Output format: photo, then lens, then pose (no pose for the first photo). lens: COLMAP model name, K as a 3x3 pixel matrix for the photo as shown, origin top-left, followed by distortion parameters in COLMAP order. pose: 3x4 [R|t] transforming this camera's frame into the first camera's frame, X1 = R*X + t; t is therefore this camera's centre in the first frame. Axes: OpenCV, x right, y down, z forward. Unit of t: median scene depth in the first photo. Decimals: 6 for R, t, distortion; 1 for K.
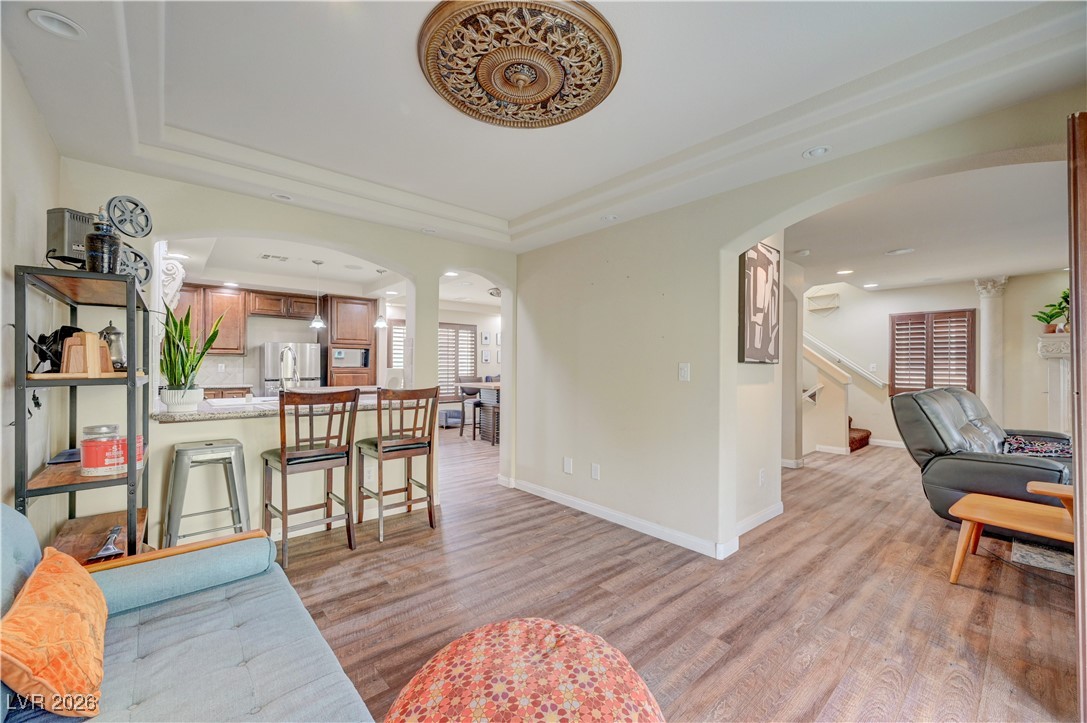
lens RADIAL K [[431.8, 0, 545.7], [0, 431.8, 363.8], [0, 0, 1]] dist [0.000549, -0.000239]
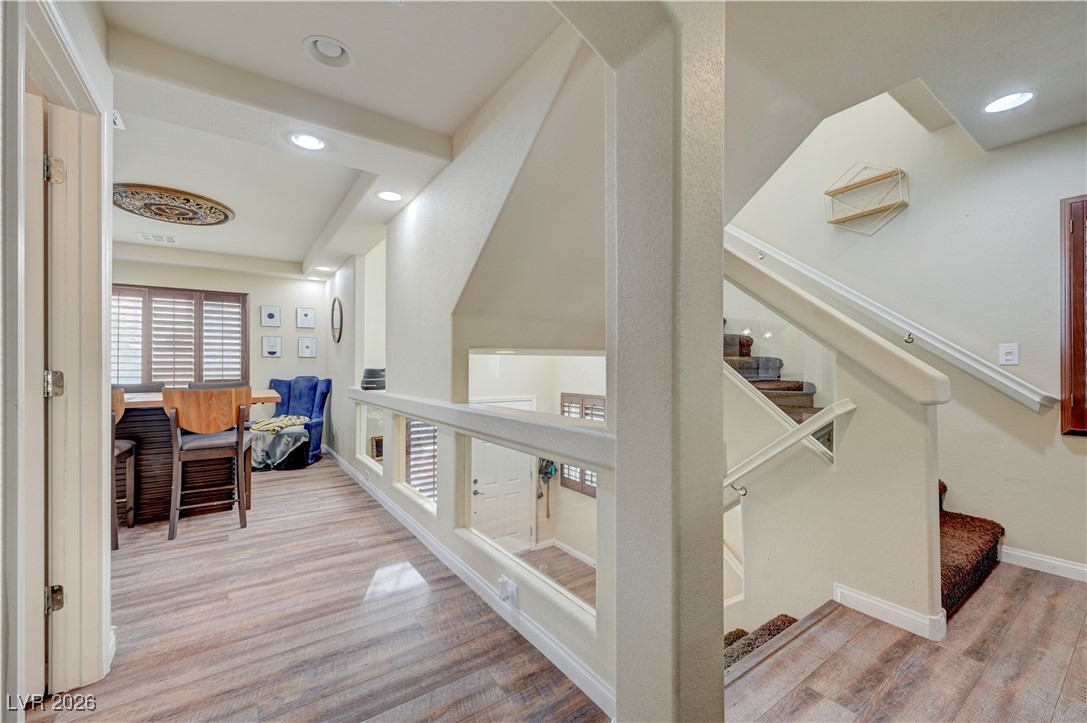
lens RADIAL K [[443.5, 0, 545.1], [0, 443.5, 364.4], [0, 0, 1]] dist [0.001823, 0.000399]
pose [[0.994637, -0.008348, -0.103087, 0.456368], [0.008161, 0.999964, -0.002236, 0.018236], [0.103102, 0.001382, 0.994670, 0.656829]]
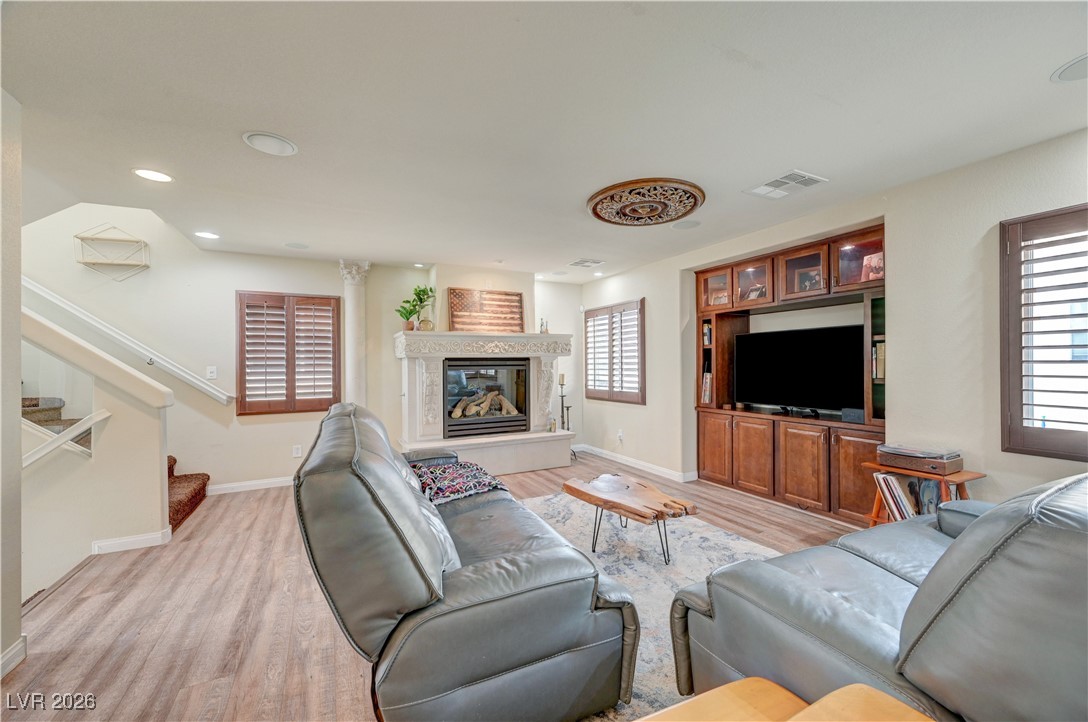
lens RADIAL K [[423.8, 0, 544.0], [0, 423.8, 361.0], [0, 0, 1]] dist [0.005922, -0.000101]
pose [[0.243302, -0.004923, 0.969938, 0.309229], [0.007846, 0.999964, 0.003108, -0.006293], [-0.969919, 0.006854, 0.243332, 0.426540]]
